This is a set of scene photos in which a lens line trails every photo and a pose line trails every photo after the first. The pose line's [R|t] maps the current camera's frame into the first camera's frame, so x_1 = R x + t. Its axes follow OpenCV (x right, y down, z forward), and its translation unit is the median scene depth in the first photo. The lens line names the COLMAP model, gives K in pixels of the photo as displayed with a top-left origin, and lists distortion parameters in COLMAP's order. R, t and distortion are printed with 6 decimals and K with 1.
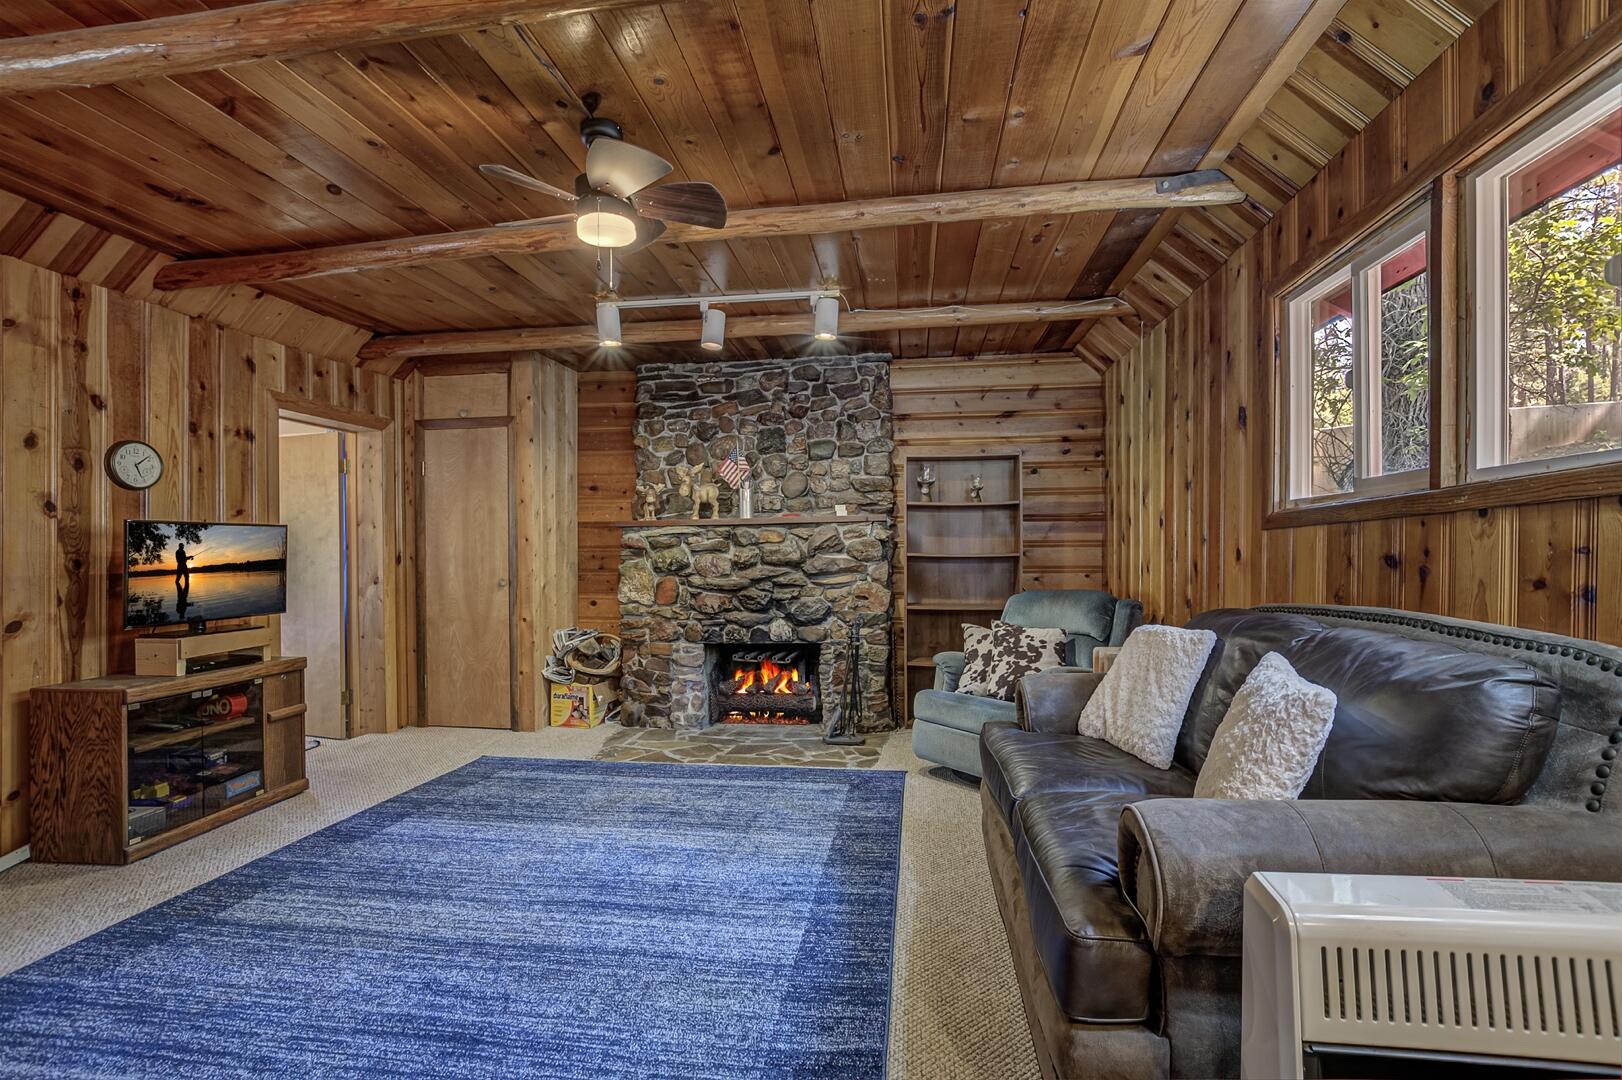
lens RADIAL K [[712.8, 0, 812.8], [0, 712.8, 558.9], [0, 0, 1]] dist [-0.033654, 0.001886]
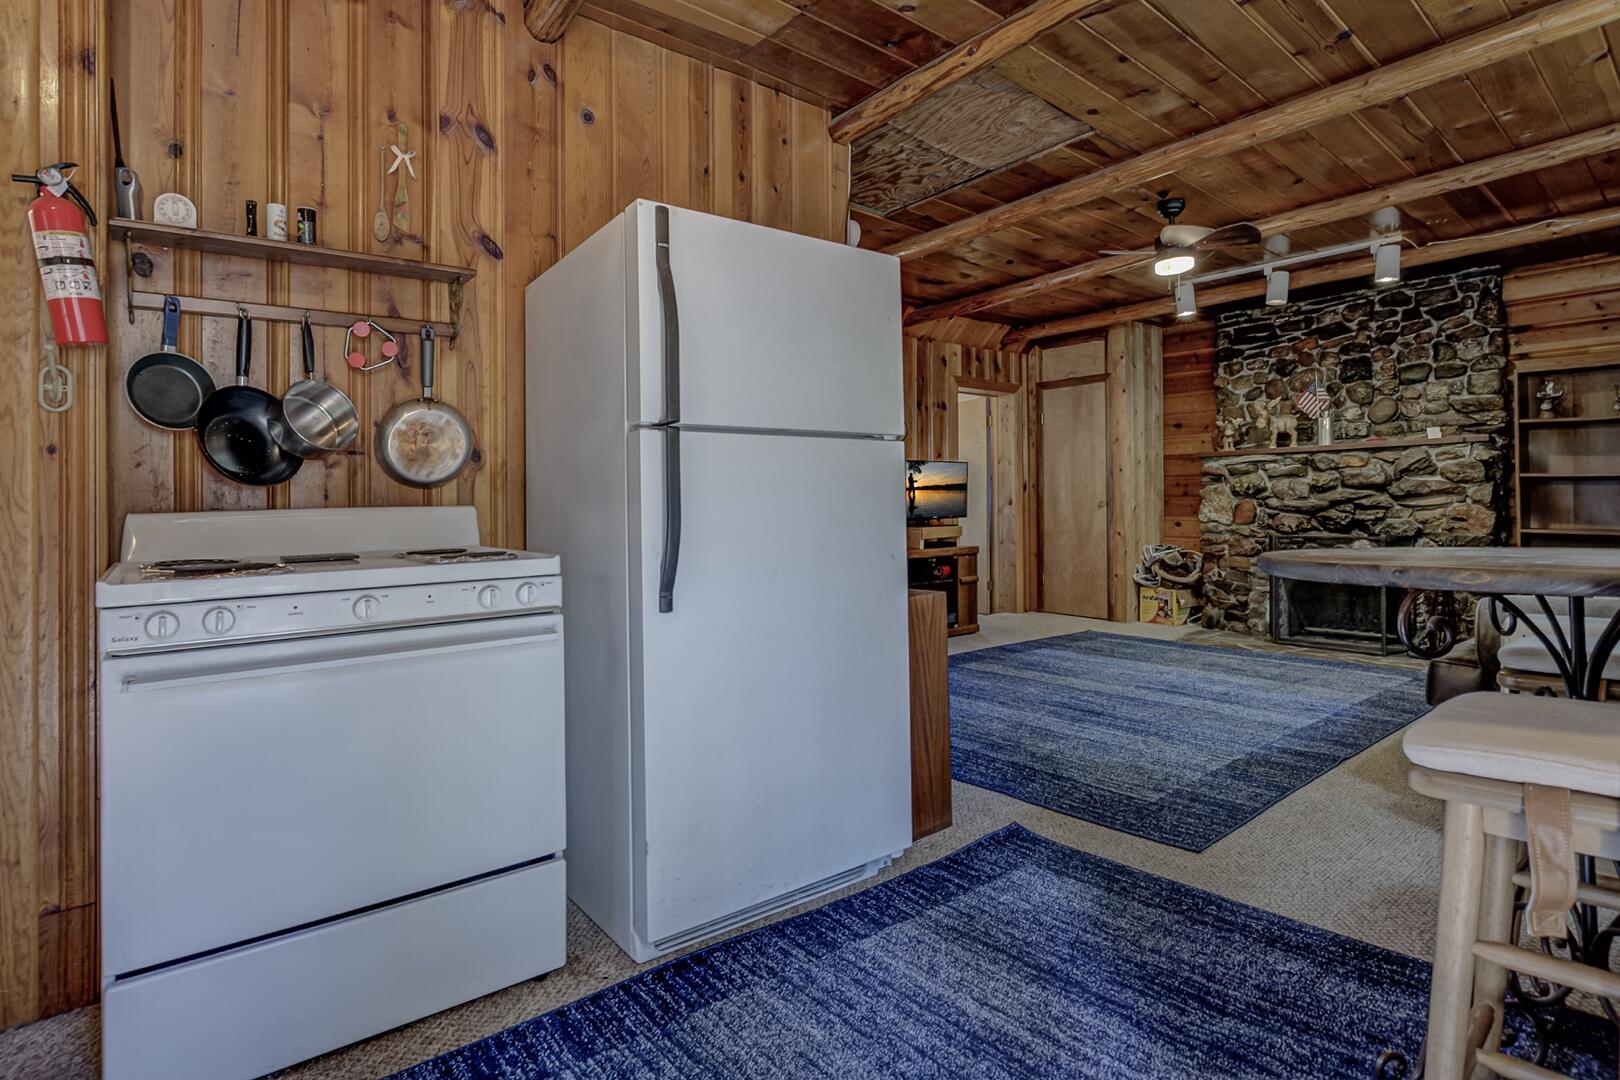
lens RADIAL K [[789.6, 0, 793.2], [0, 789.6, 490.2], [0, 0, 1]] dist [-0.030080, 0.001609]
pose [[0.718622, -0.007738, -0.695358, 0.148060], [-0.005933, 0.999833, -0.017257, 0.036894], [0.695376, 0.016527, 0.718456, -0.406985]]
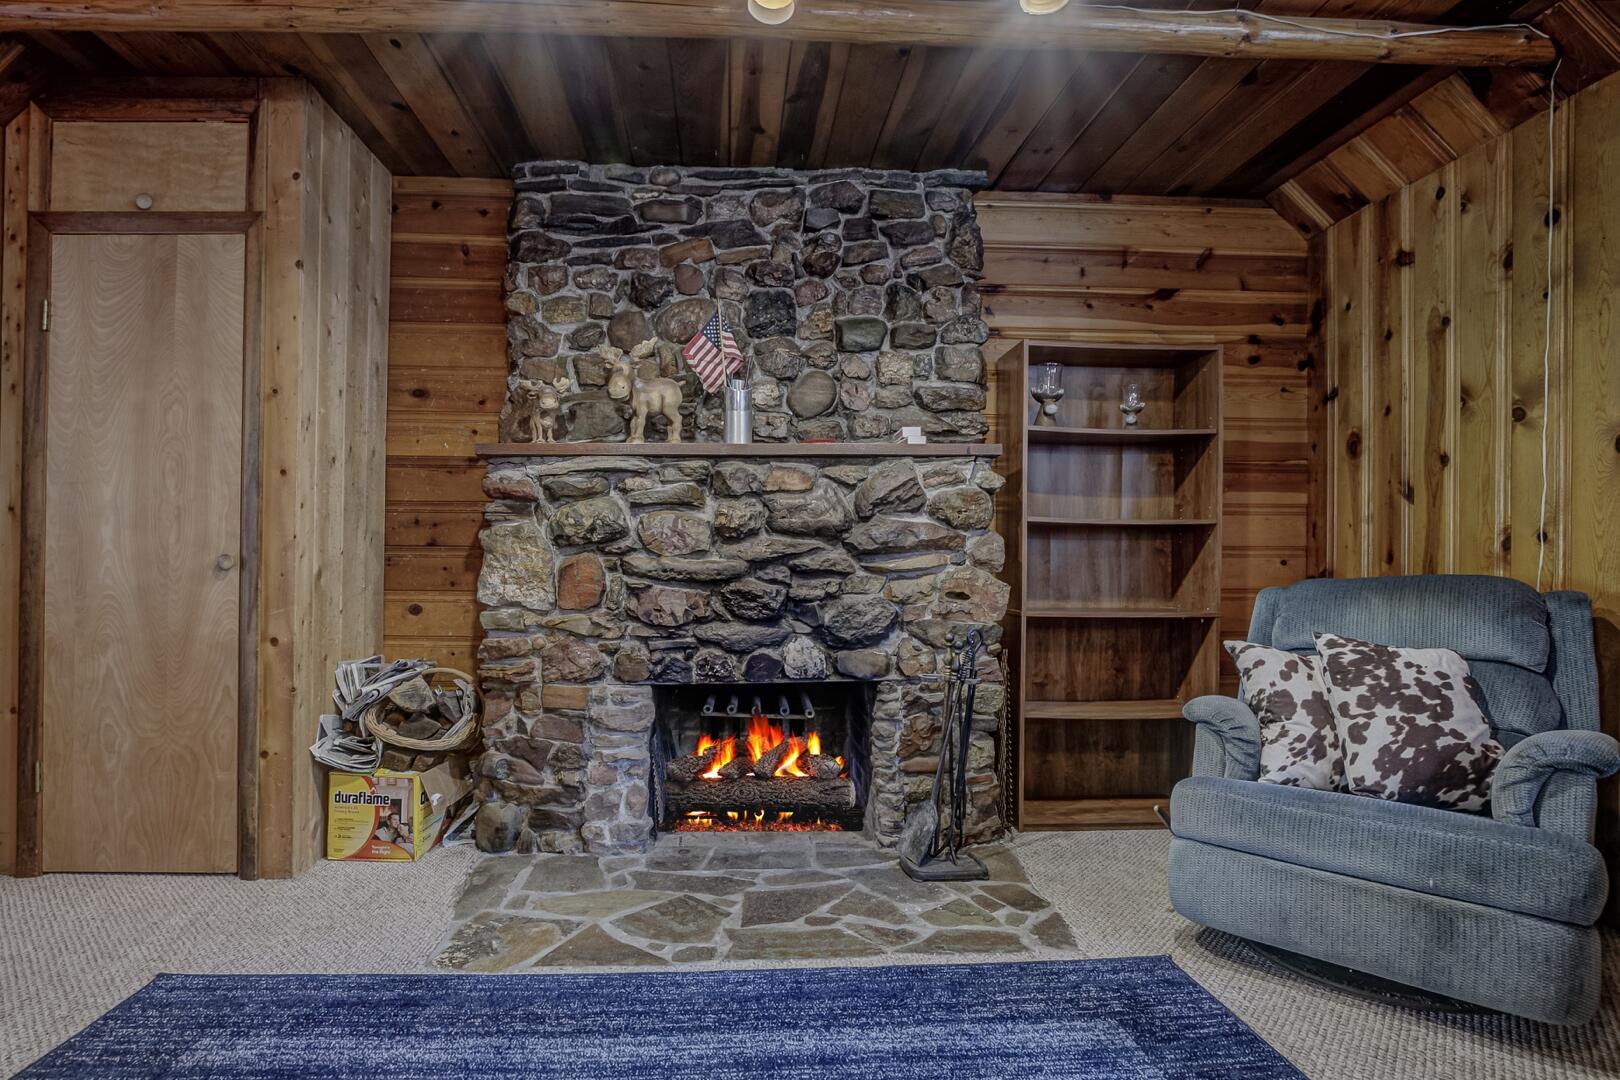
lens RADIAL K [[789.6, 0, 771.9], [0, 789.6, 560.0], [0, 0, 1]] dist [-0.030080, 0.001609]
pose [[0.982654, 0.012578, 0.185024, -0.178117], [-0.008897, 0.999746, -0.020710, 0.040017], [-0.185237, 0.018705, 0.982516, 0.429067]]
